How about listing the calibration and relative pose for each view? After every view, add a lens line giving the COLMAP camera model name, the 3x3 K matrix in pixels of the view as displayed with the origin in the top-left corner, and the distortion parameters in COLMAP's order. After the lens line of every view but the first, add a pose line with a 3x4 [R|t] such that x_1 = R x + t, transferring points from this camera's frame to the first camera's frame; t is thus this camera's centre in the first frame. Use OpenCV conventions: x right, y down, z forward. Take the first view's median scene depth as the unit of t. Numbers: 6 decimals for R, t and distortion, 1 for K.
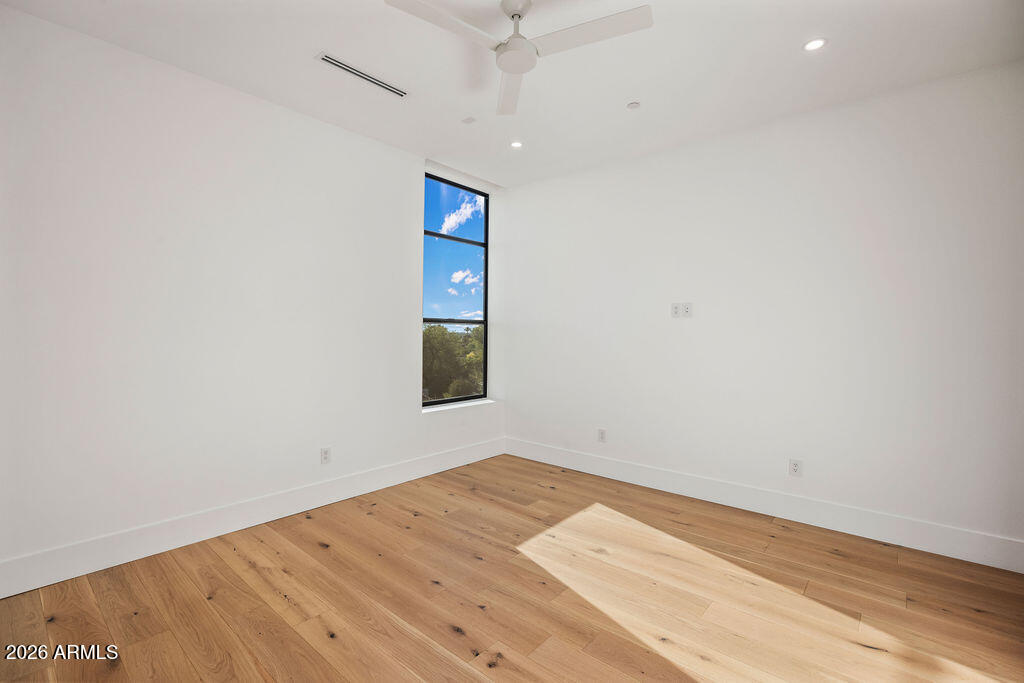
lens RADIAL K [[454.5, 0, 520.5], [0, 454.5, 337.5], [0, 0, 1]] dist [-0.017140, 0.000502]
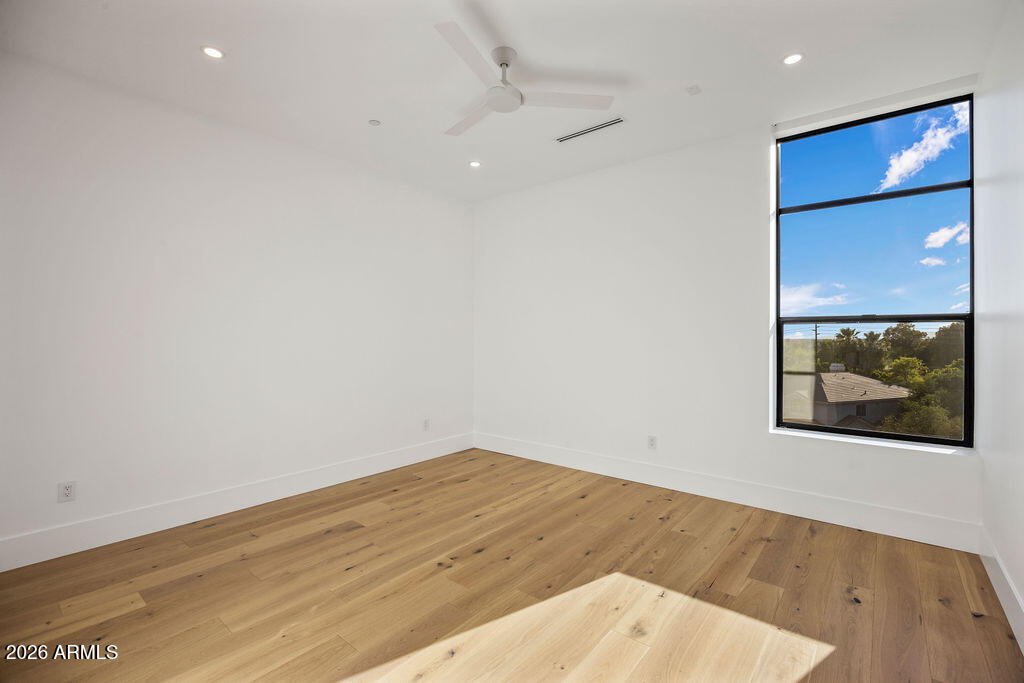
lens RADIAL K [[454.5, 0, 520.6], [0, 454.5, 341.5], [0, 0, 1]] dist [-0.017140, 0.000502]
pose [[0.019426, -0.000344, -0.999811, 0.736607], [-0.010446, 0.999945, -0.000547, 0.006245], [0.999757, 0.010455, 0.019422, 0.648244]]
